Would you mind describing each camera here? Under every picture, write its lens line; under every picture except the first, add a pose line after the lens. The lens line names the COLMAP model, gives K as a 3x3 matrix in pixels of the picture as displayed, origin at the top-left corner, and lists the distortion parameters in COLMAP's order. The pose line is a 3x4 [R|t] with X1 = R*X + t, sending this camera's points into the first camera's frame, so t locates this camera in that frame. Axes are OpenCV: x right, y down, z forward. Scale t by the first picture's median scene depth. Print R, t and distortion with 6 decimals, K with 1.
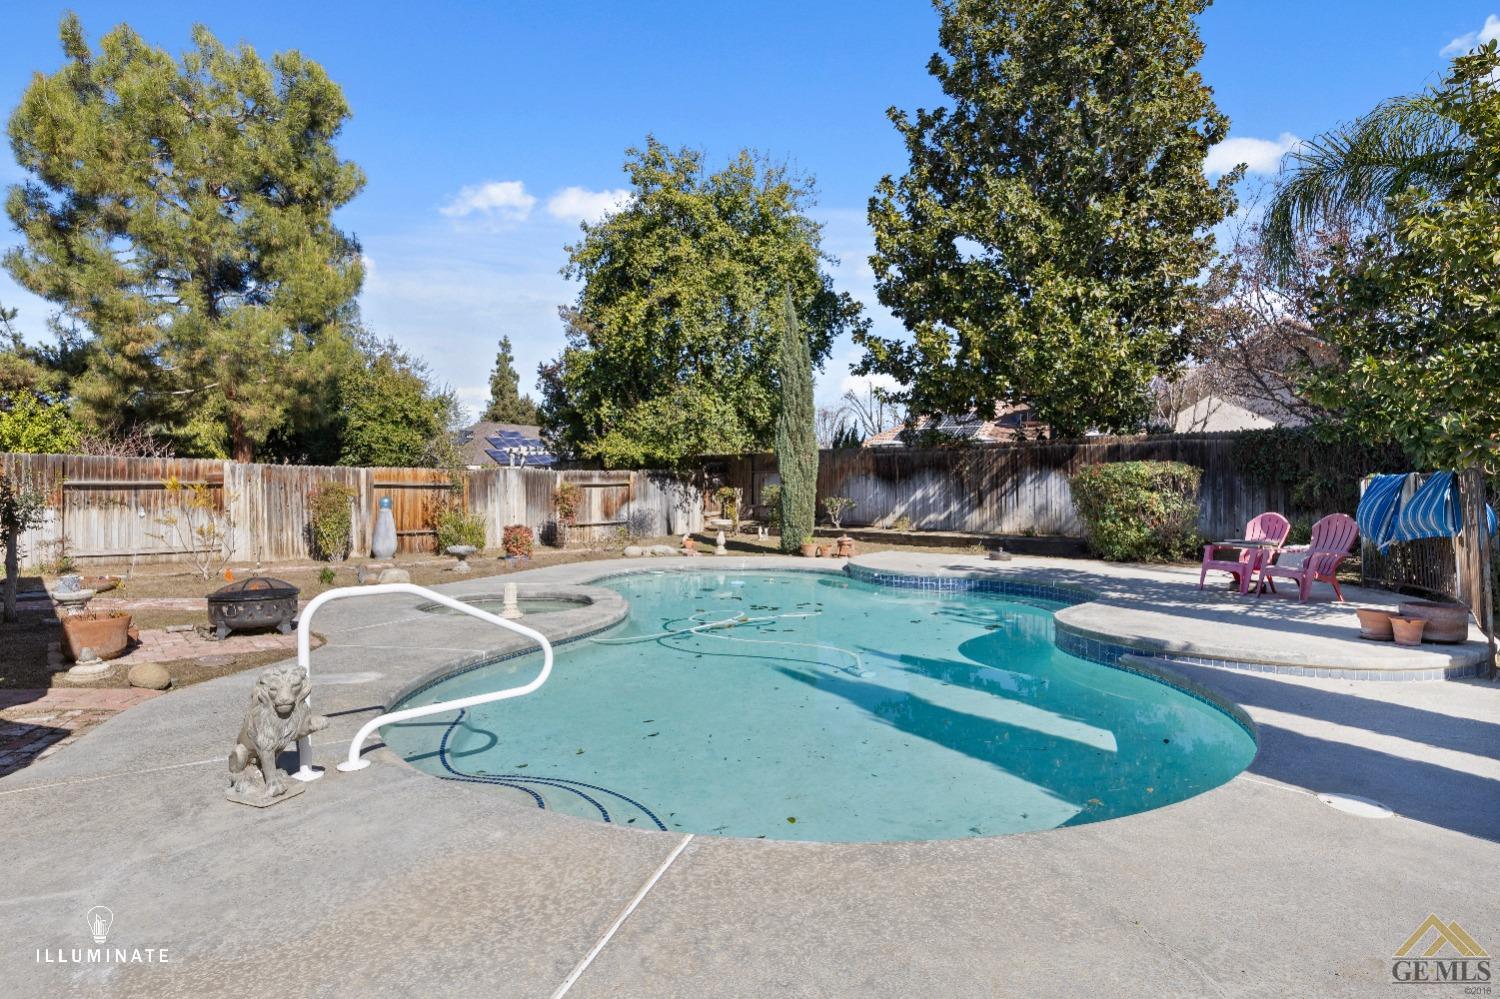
lens RADIAL K [[817.9, 0, 747.4], [0, 817.9, 497.5], [0, 0, 1]] dist [0.006415, 0.000420]
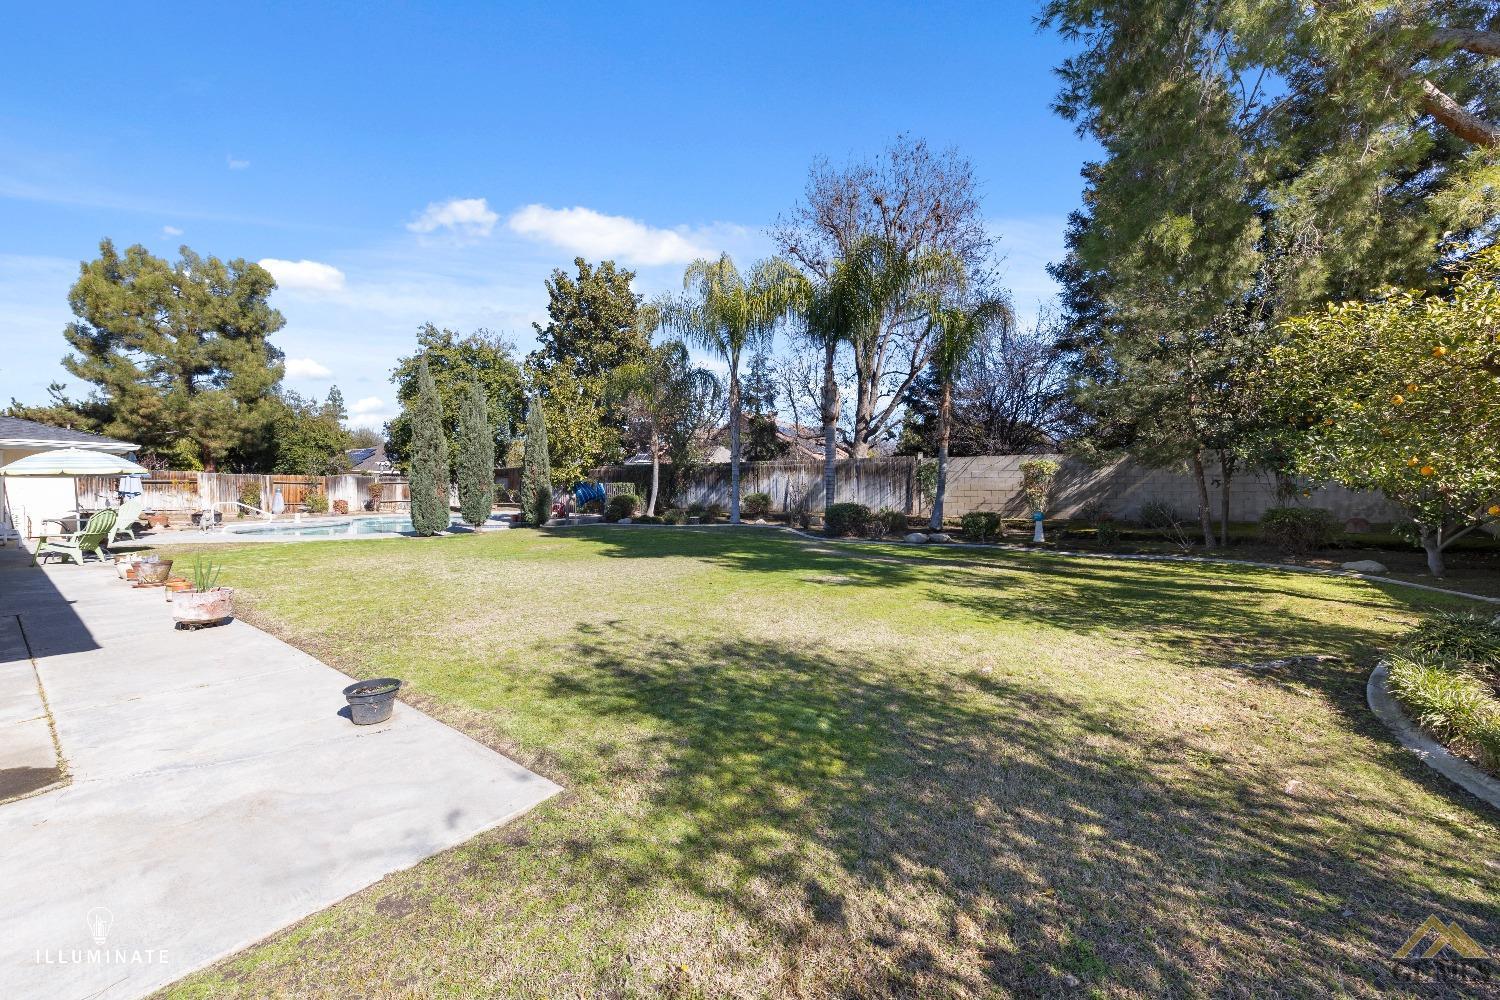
lens RADIAL K [[571.3, 0, 755.4], [0, 571.3, 494.3], [0, 0, 1]] dist [-0.000364, -0.000107]
pose [[0.979218, 0.003510, 0.202782, 0.377829], [-0.004325, 0.999984, 0.003577, 0.004854], [-0.202767, -0.004380, 0.979217, -0.588095]]
